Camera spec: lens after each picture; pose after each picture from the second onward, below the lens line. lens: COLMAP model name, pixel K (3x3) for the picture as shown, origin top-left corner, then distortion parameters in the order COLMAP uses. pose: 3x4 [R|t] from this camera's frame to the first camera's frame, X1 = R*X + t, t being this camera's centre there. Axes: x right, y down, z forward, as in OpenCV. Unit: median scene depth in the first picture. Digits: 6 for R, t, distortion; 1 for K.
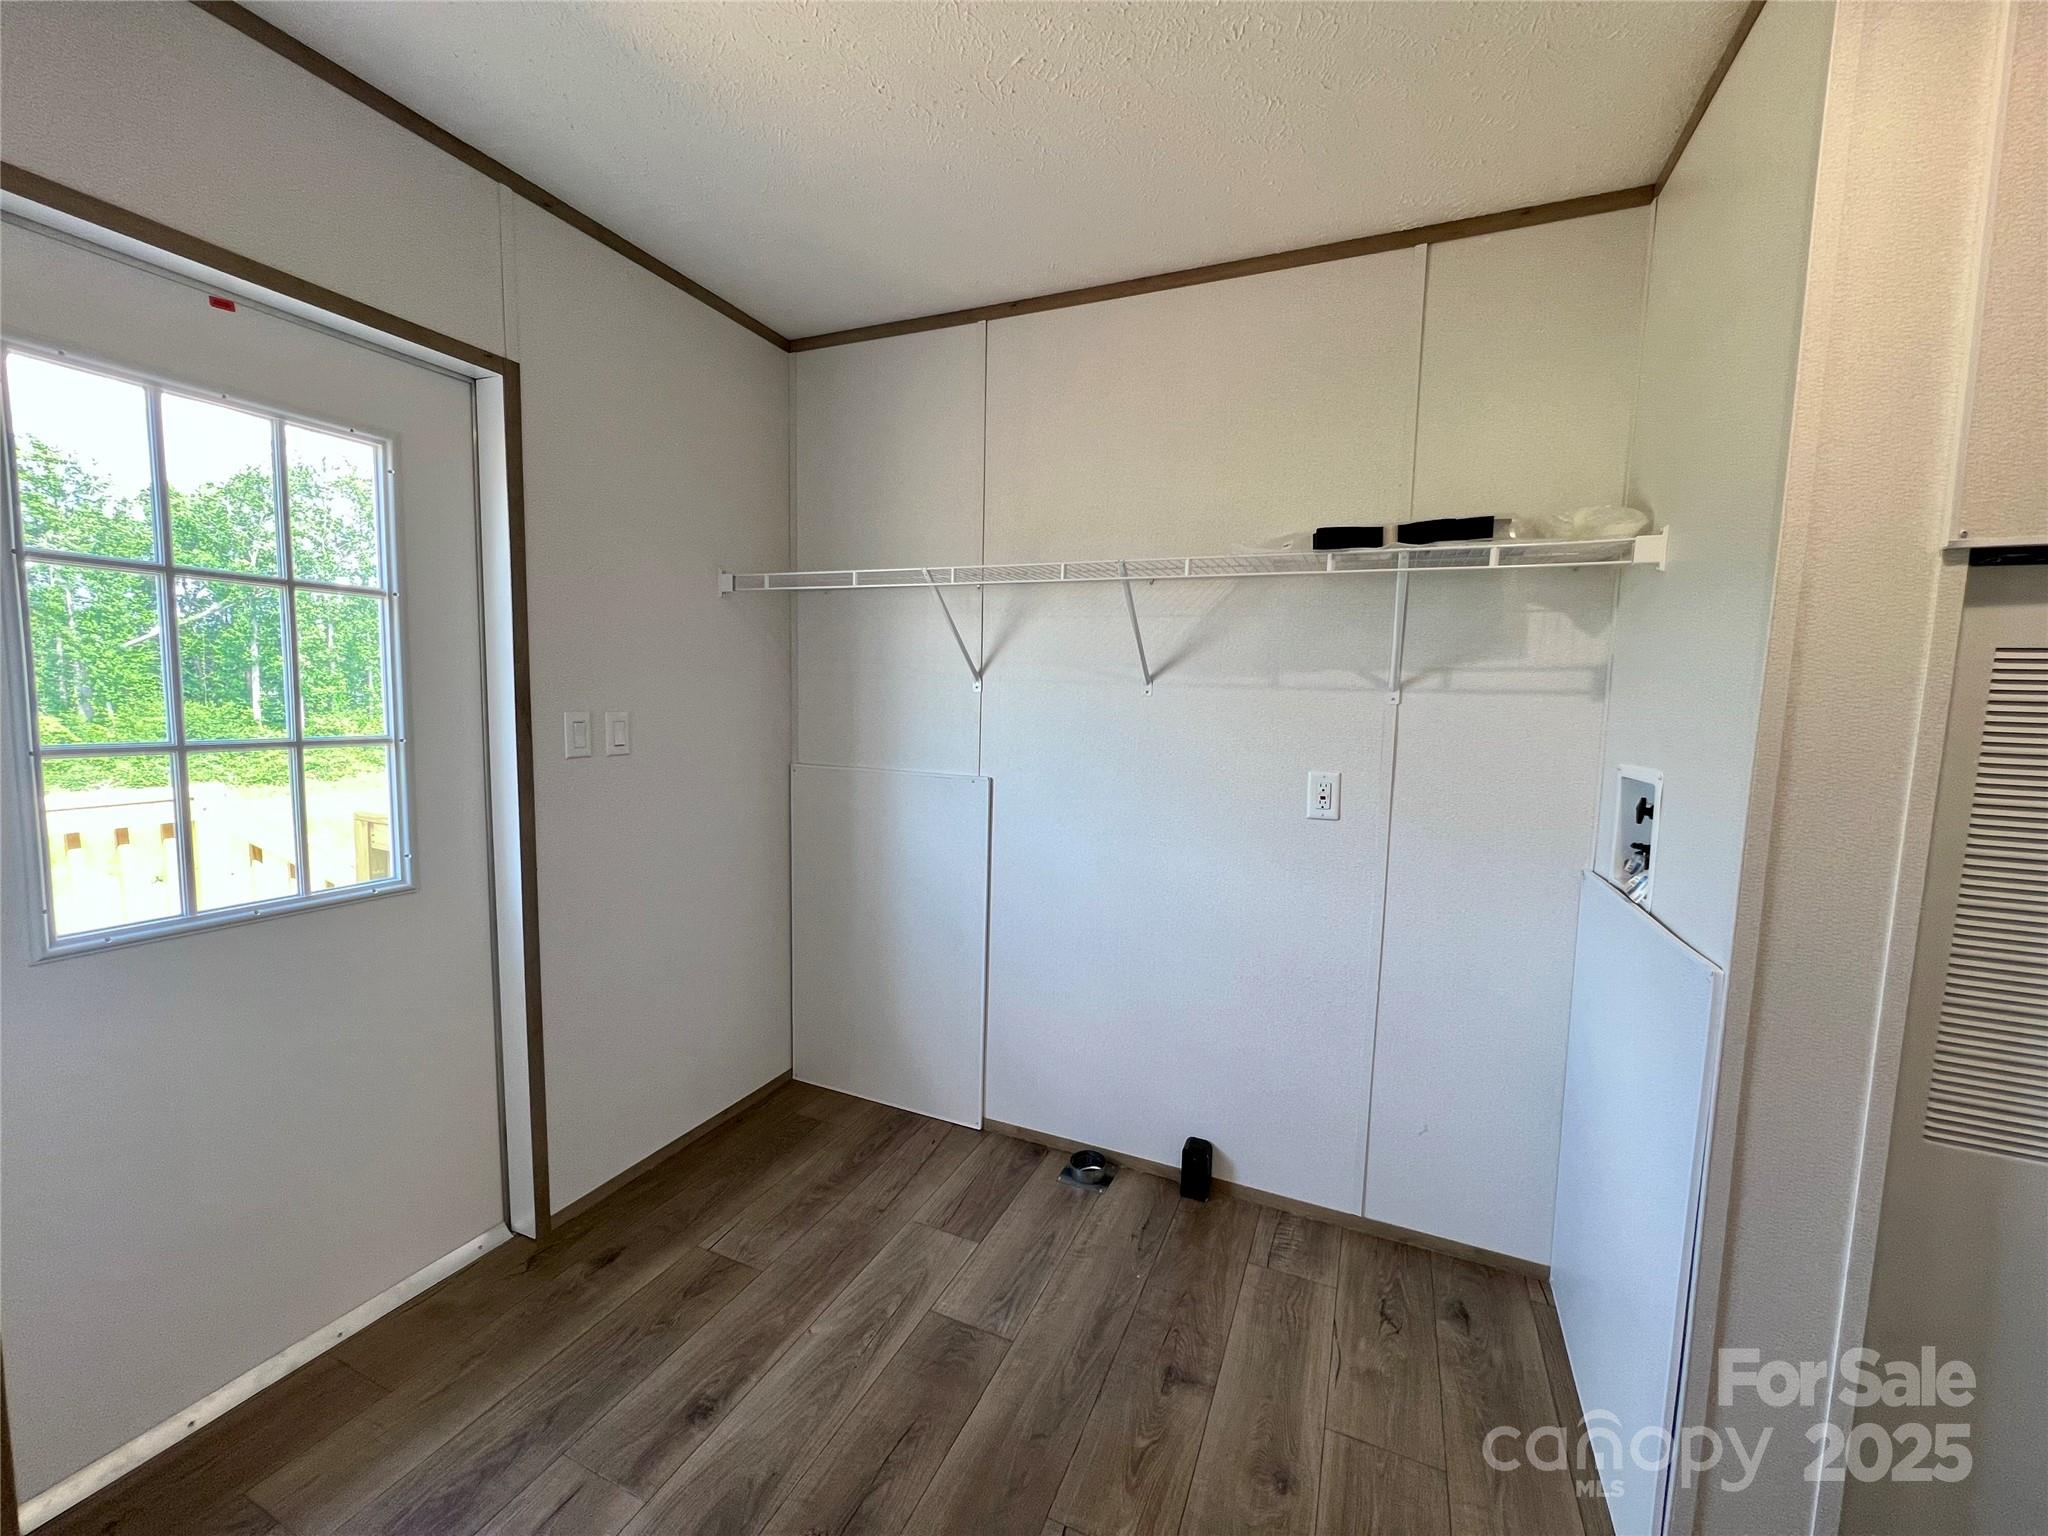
lens RADIAL K [[813.5, 0, 1026.7], [0, 813.5, 772.3], [0, 0, 1]] dist [-0.003702, -0.000130]
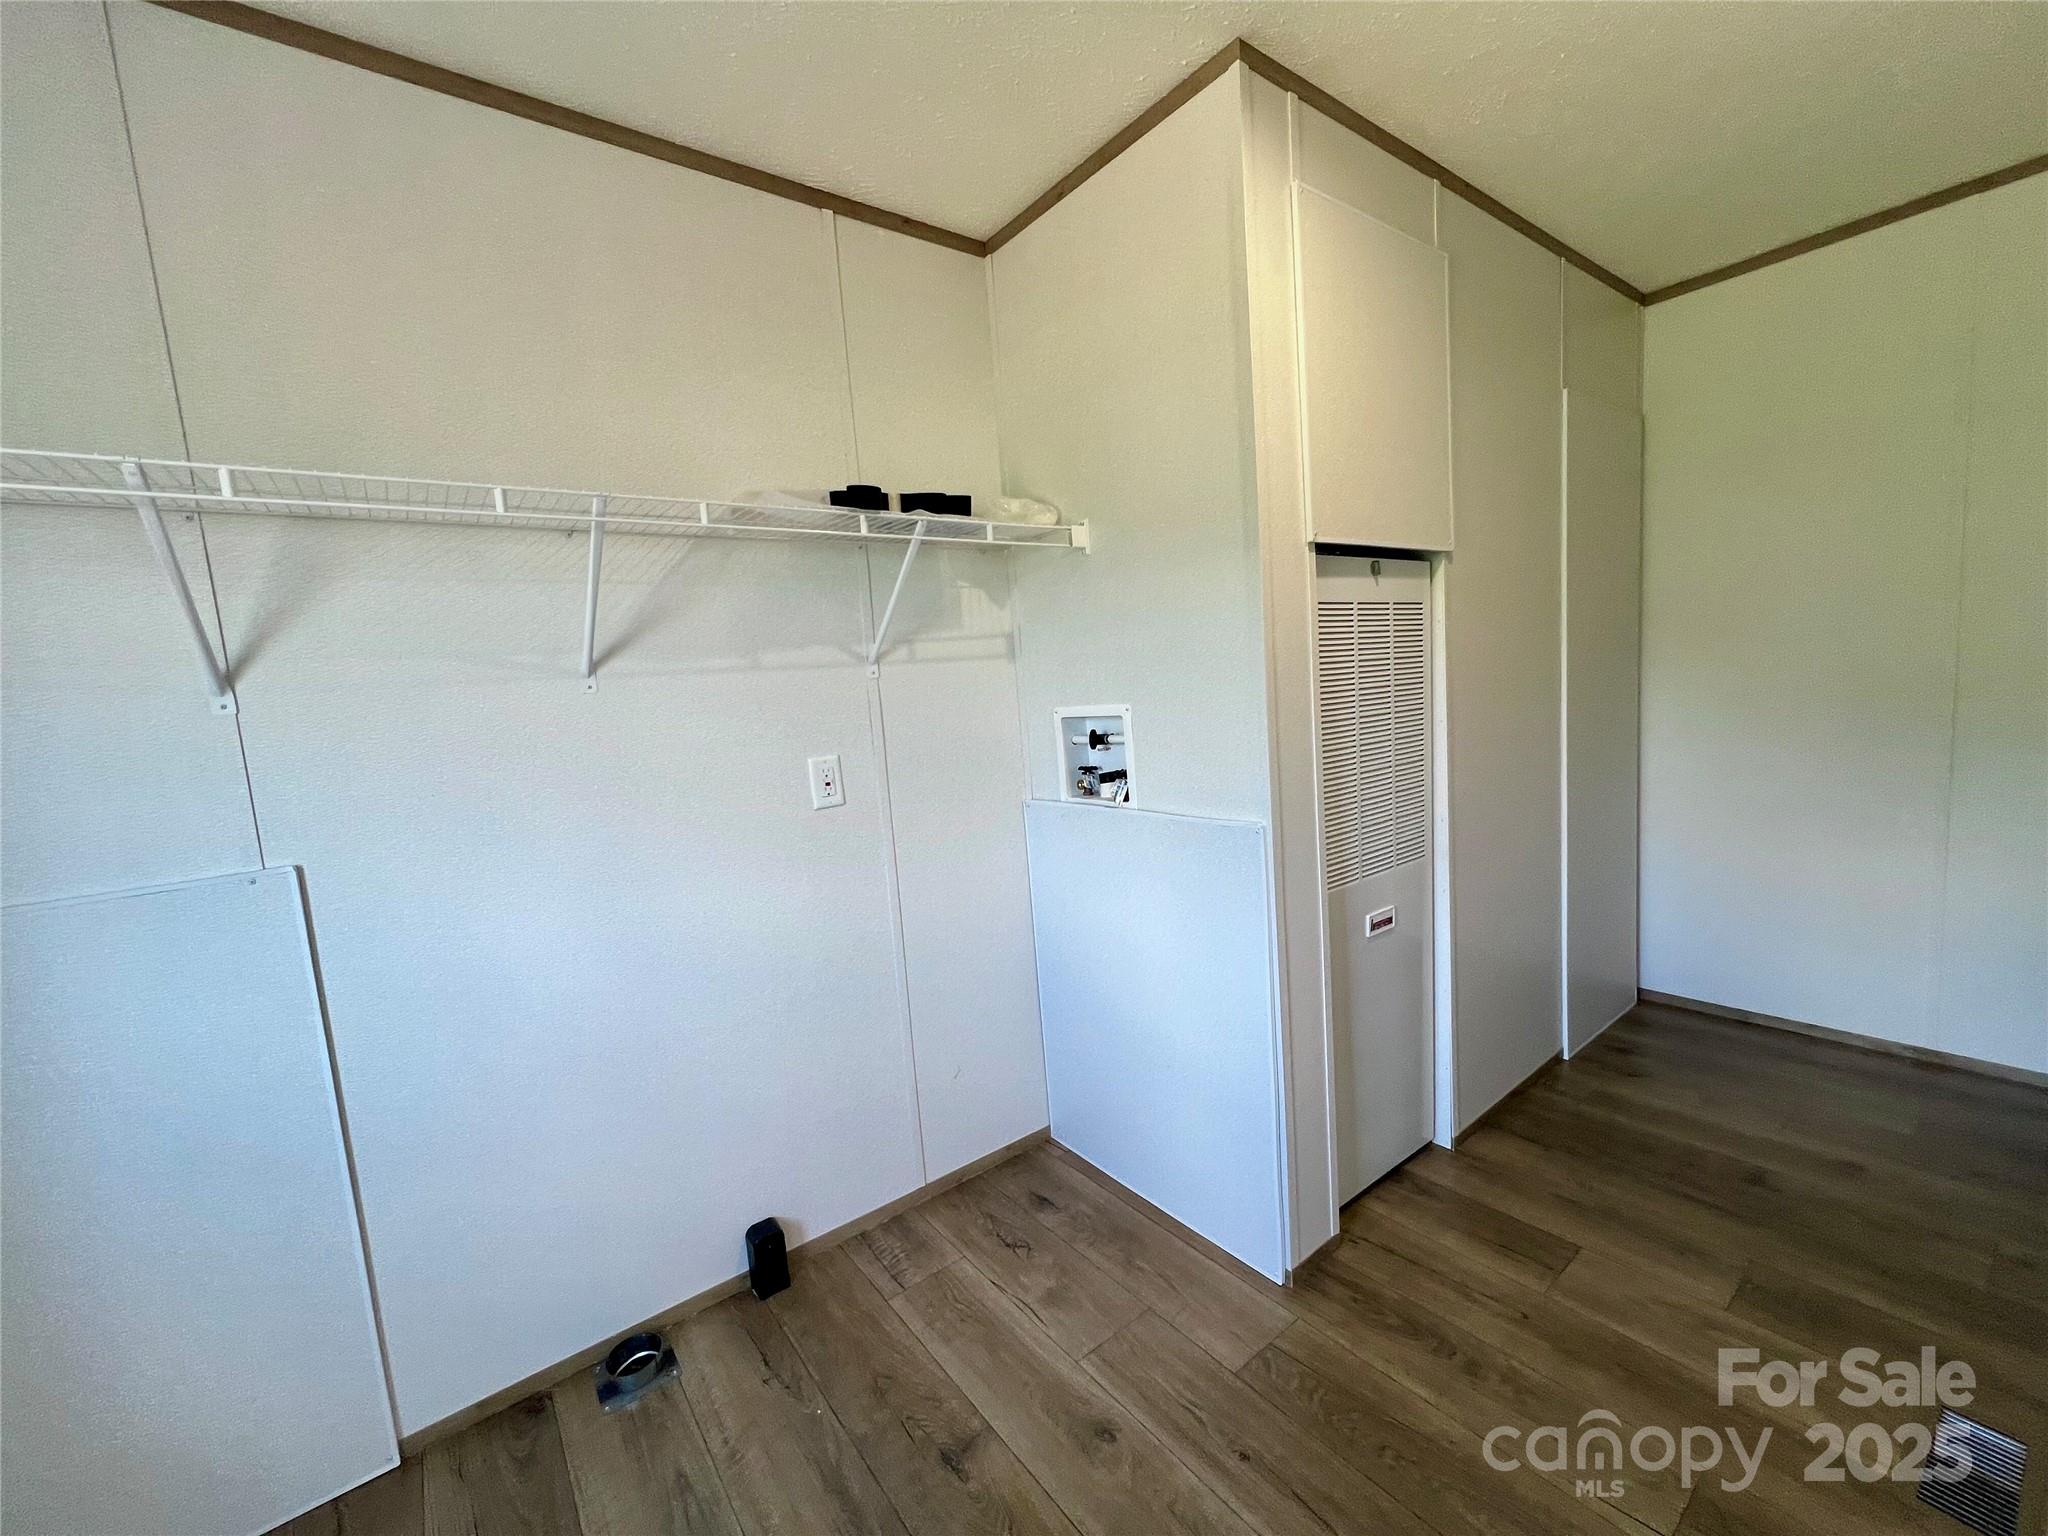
lens RADIAL K [[813.5, 0, 1026.7], [0, 813.5, 772.3], [0, 0, 1]] dist [-0.003702, -0.000130]
pose [[0.477152, -0.157497, 0.864593, -0.350368], [0.167627, 0.982058, 0.086385, -0.025581], [-0.862686, 0.103711, 0.494992, 0.369071]]
